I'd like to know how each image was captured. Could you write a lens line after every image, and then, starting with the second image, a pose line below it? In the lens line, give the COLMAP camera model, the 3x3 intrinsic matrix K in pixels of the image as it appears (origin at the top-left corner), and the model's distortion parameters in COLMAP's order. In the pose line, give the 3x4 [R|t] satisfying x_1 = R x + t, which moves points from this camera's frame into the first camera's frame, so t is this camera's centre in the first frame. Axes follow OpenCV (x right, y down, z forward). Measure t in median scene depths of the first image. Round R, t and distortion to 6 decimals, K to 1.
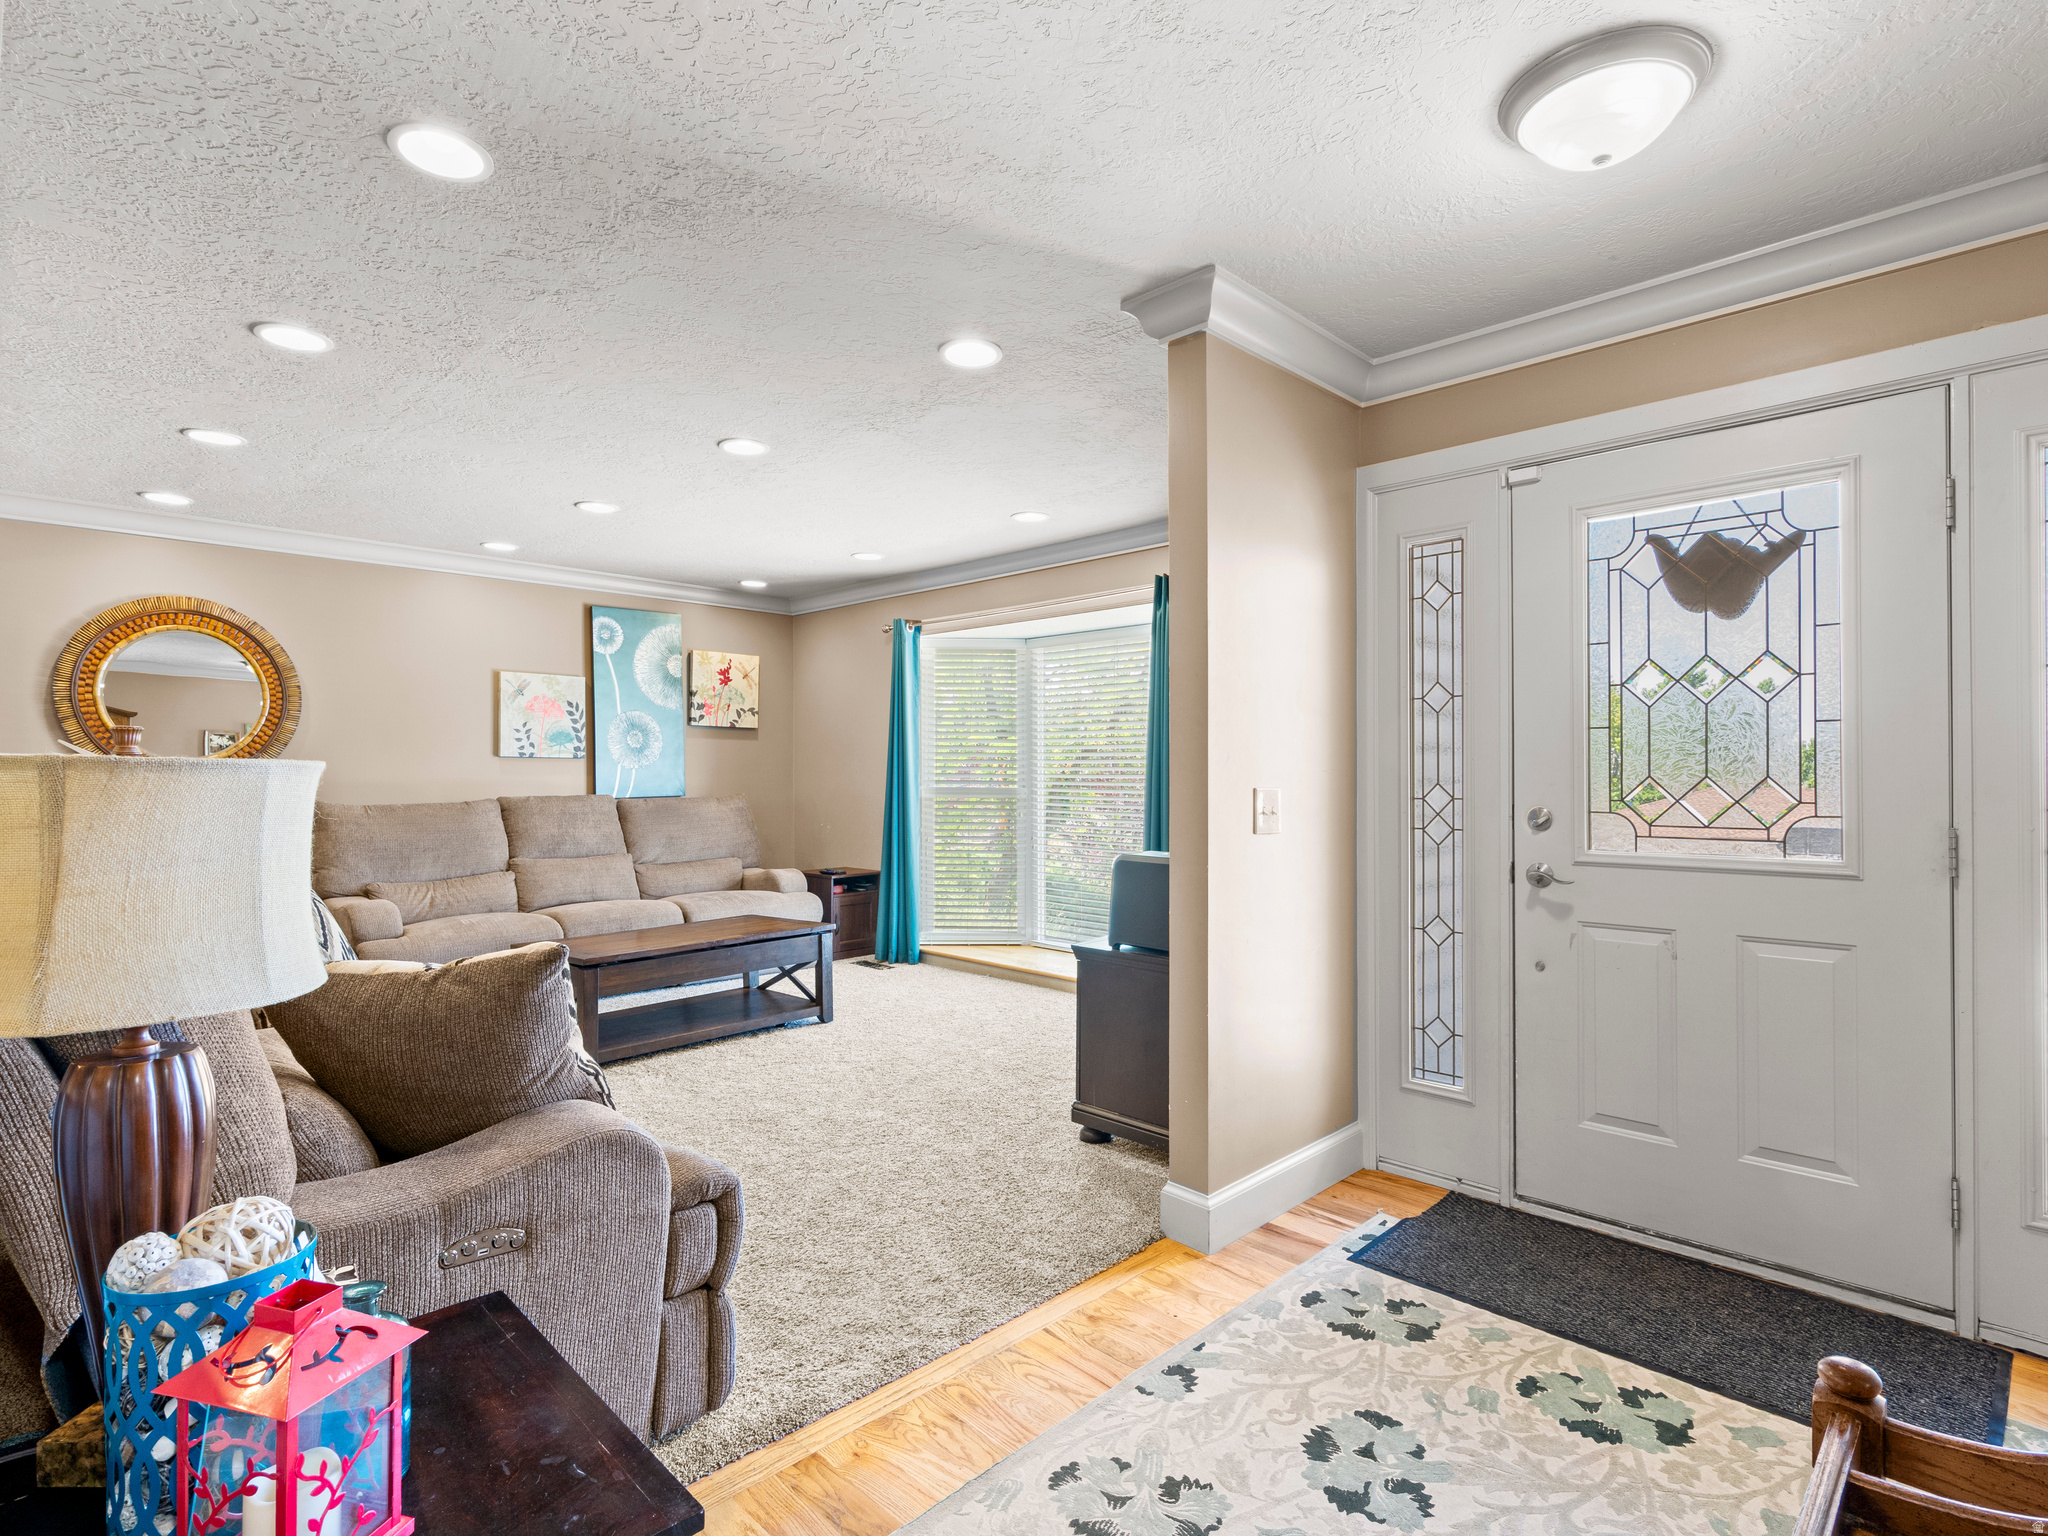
lens RADIAL K [[1052.1, 0, 1034.7], [0, 1052.1, 774.4], [0, 0, 1]] dist [-0.012490, 0.009322]
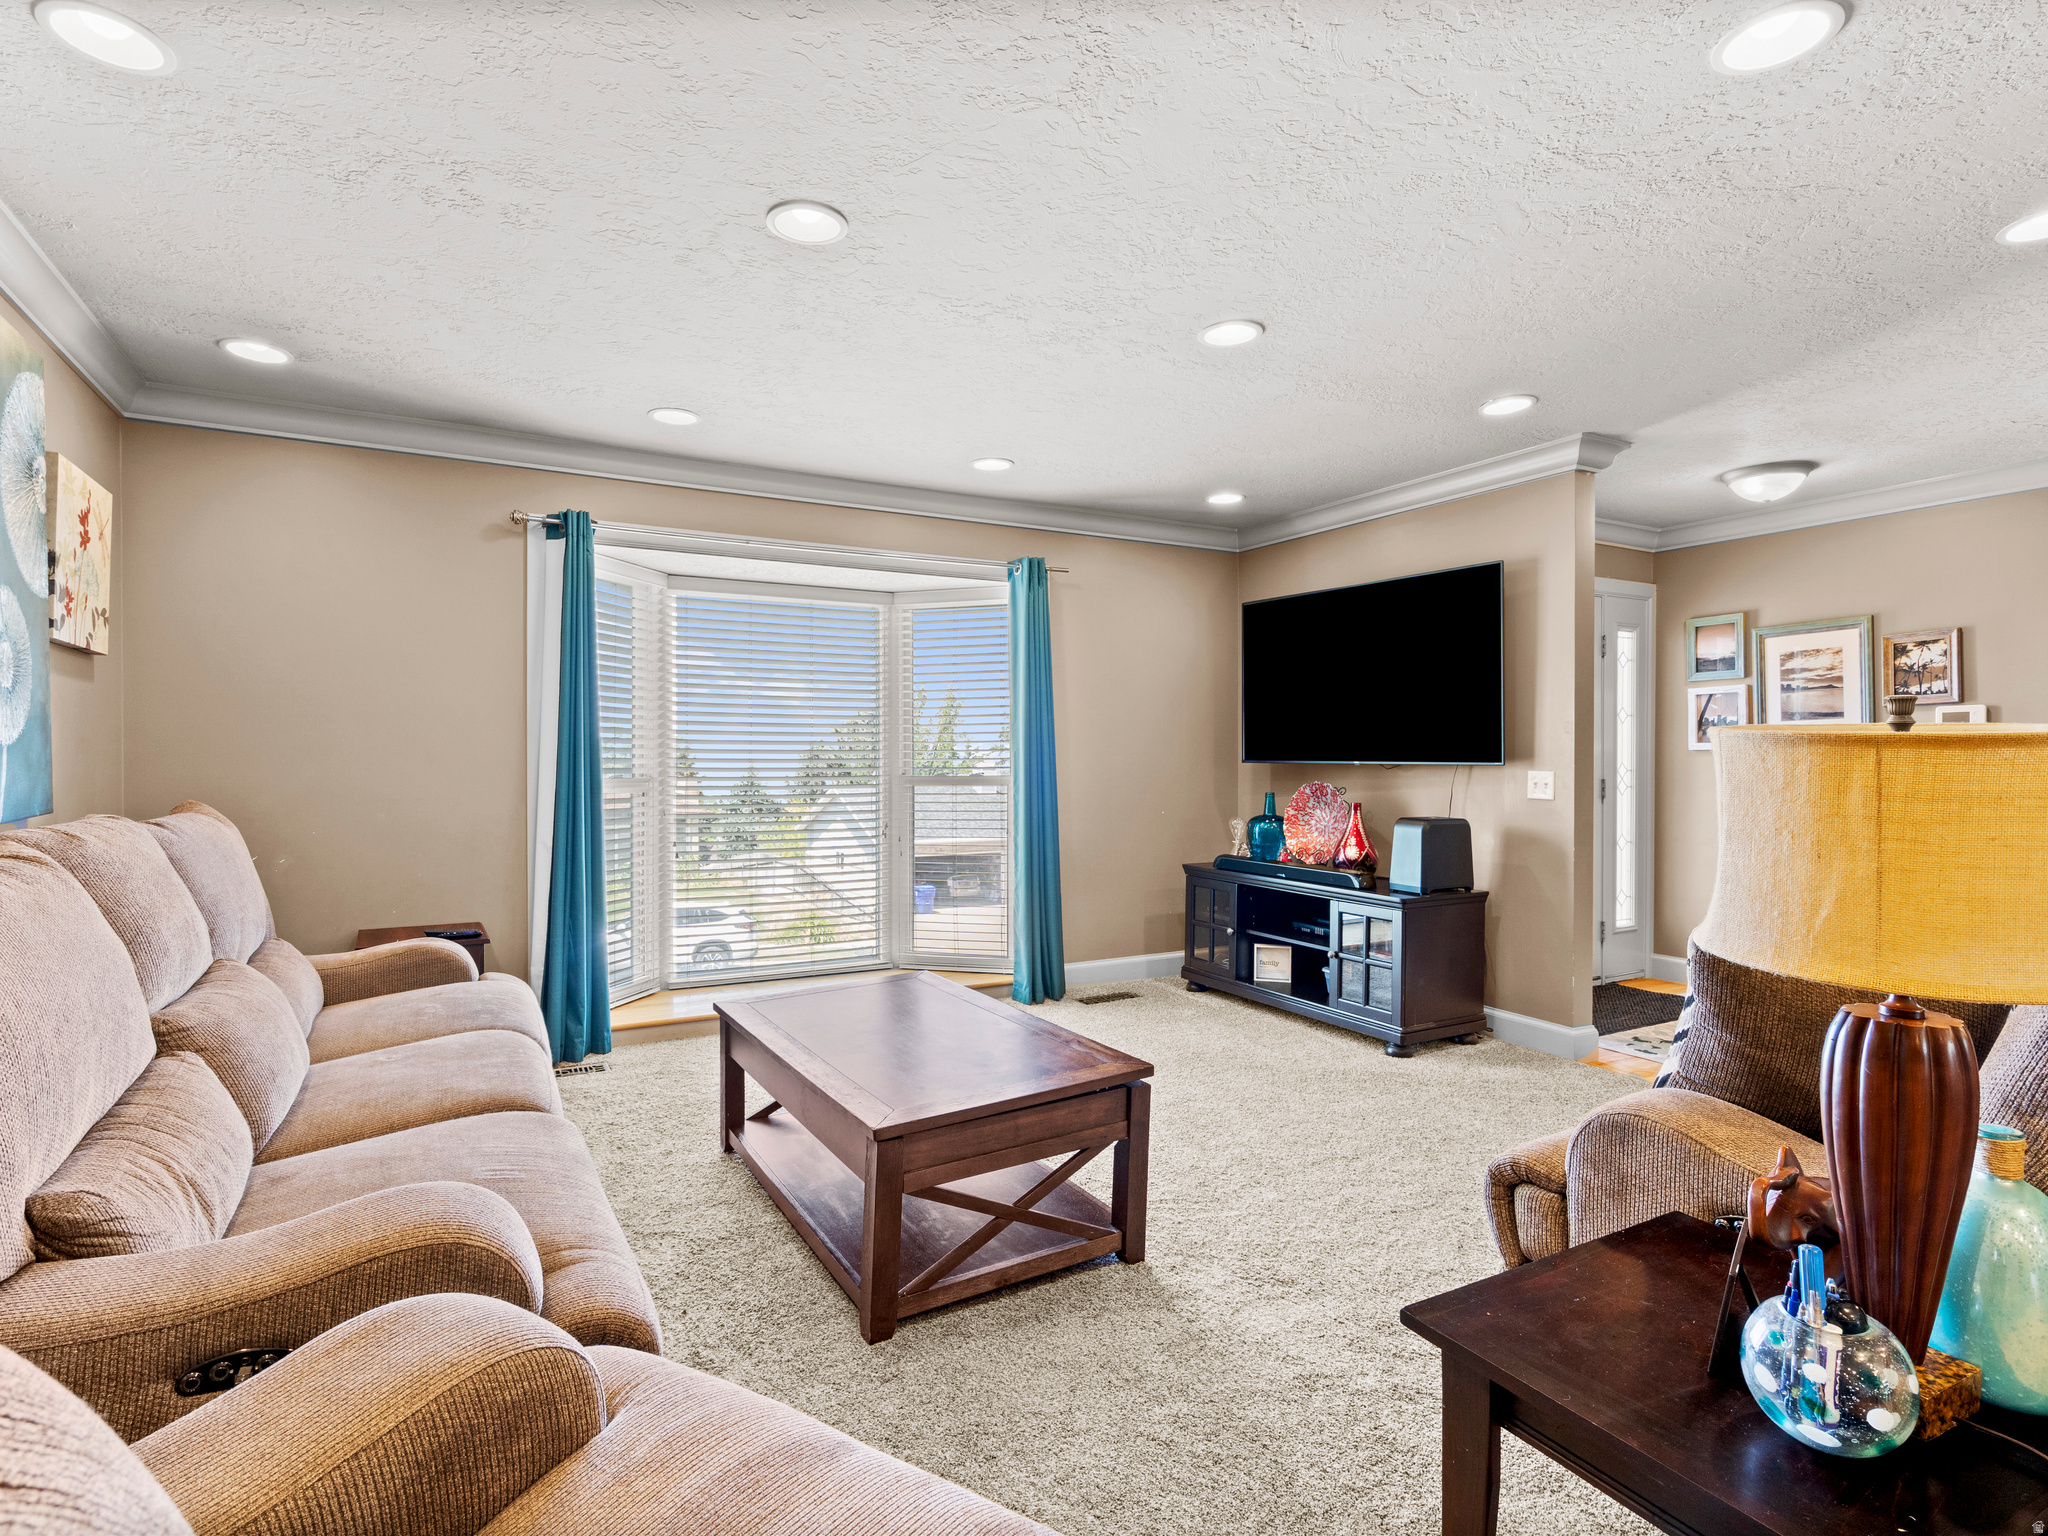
lens RADIAL K [[1052.1, 0, 1023.0], [0, 1052.1, 761.2], [0, 0, 1]] dist [-0.012490, 0.009322]
pose [[0.278063, -0.002413, 0.960560, -0.662820], [0.003495, 0.999993, 0.001500, 0.001053], [-0.960556, 0.002940, 0.278070, 0.581182]]
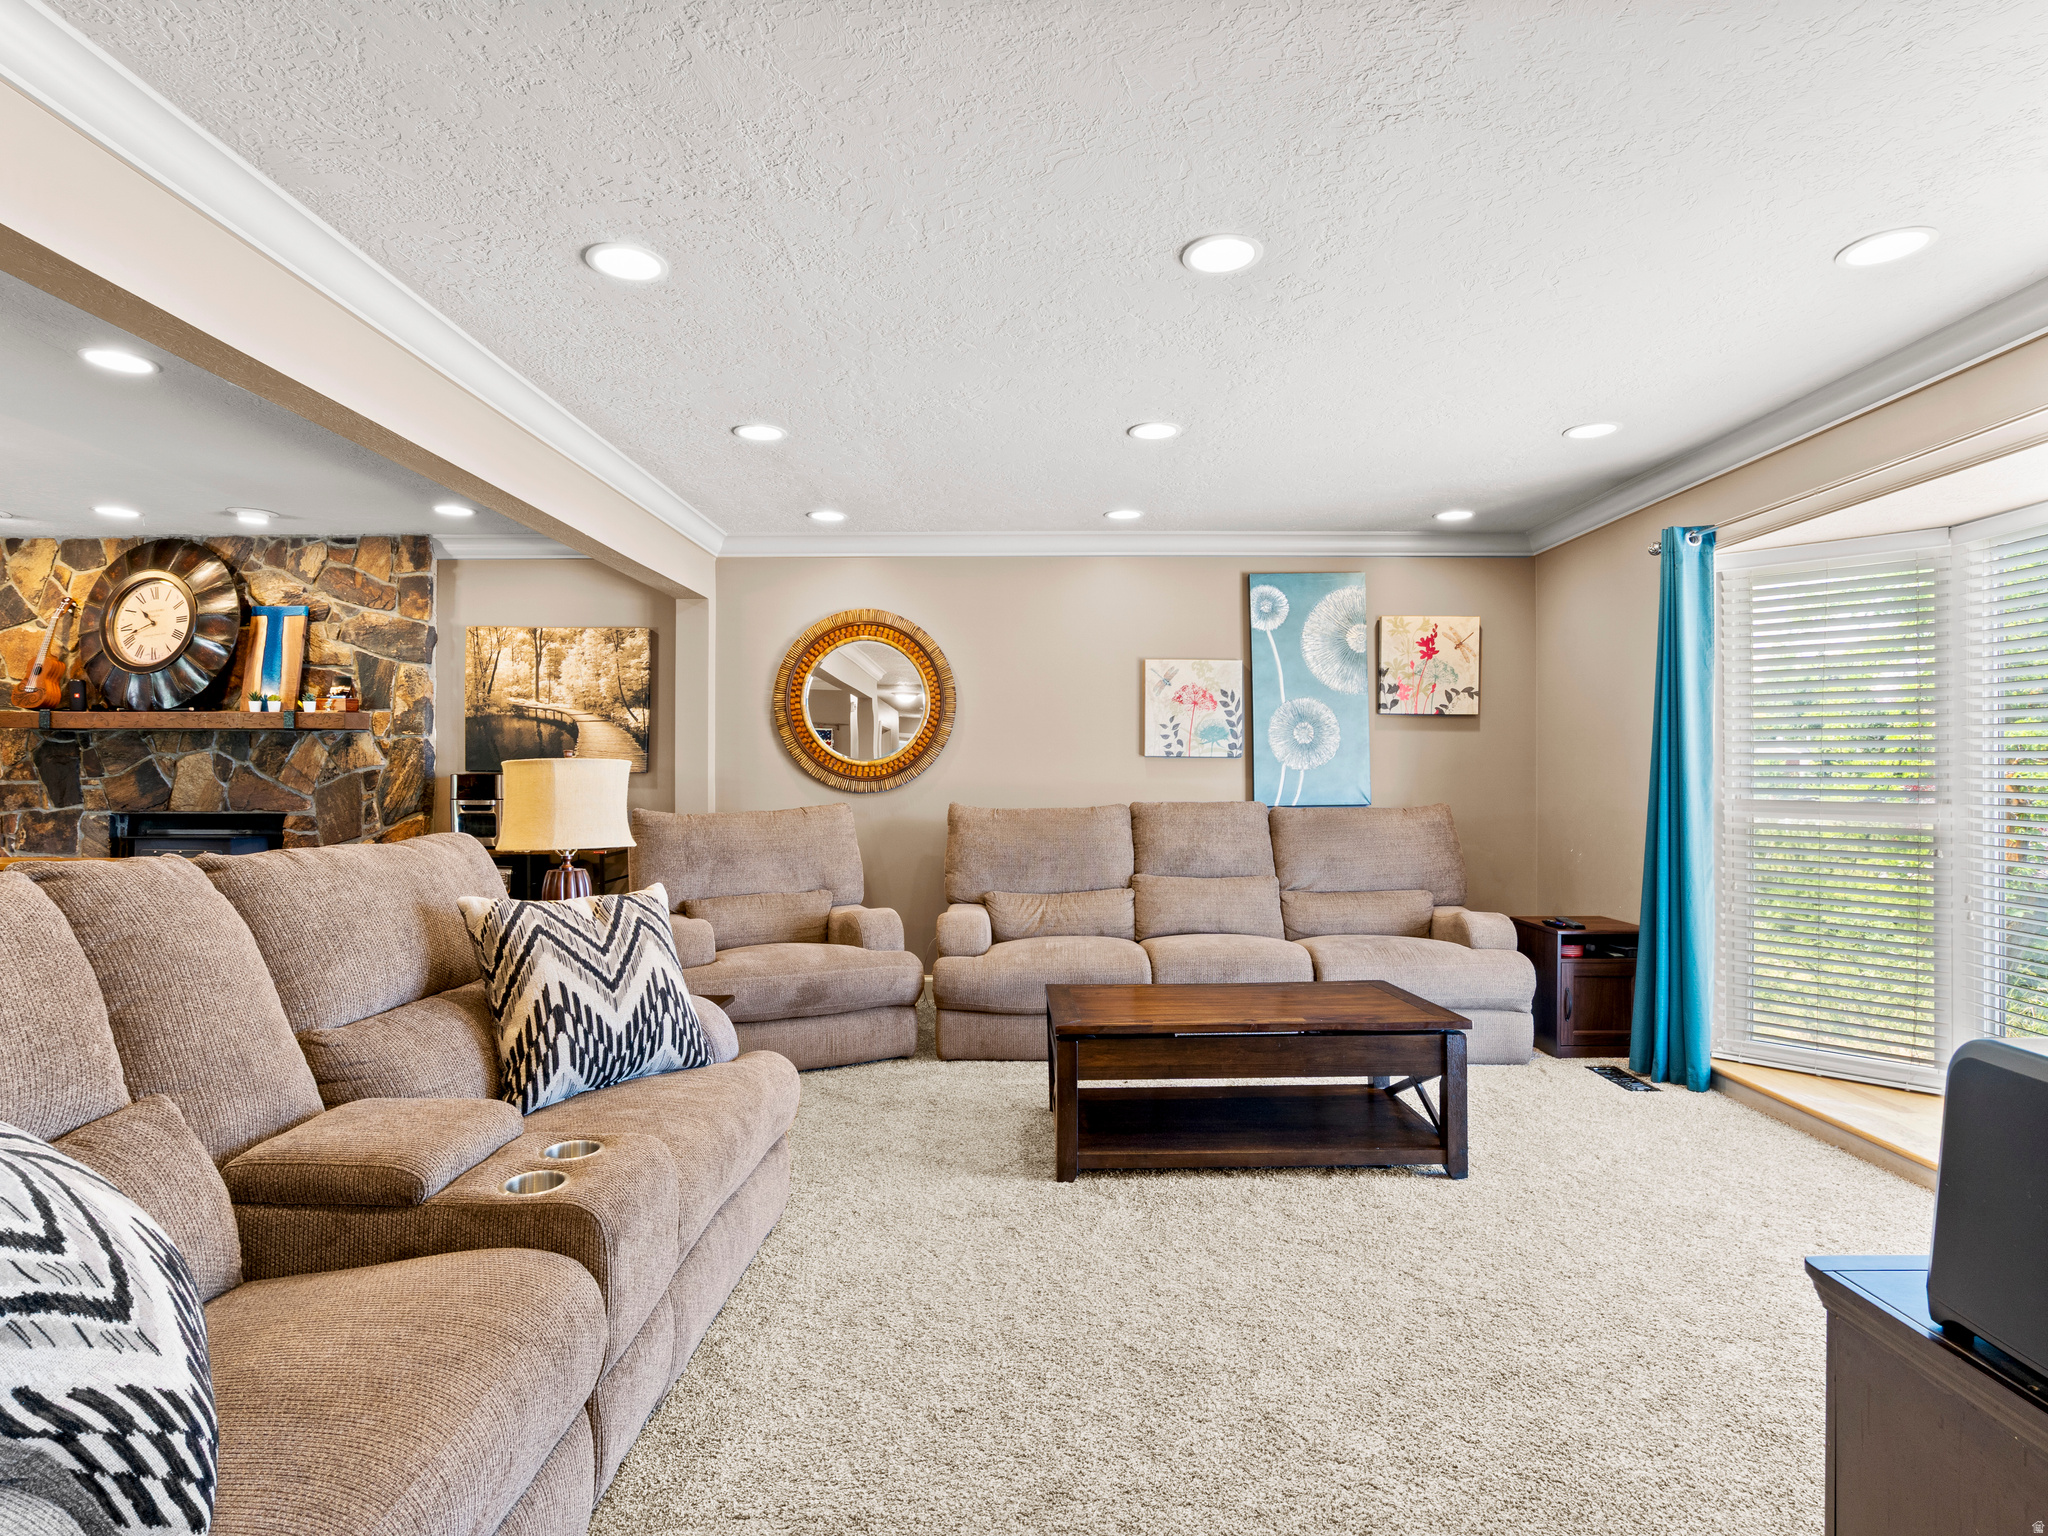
lens RADIAL K [[1052.1, 0, 1018.0], [0, 1052.1, 770.9], [0, 0, 1]] dist [-0.012490, 0.009322]
pose [[0.684141, -0.001299, -0.729349, 0.059376], [-0.003027, 0.999985, -0.004621, -0.000242], [0.729343, 0.005369, 0.684127, 0.301165]]
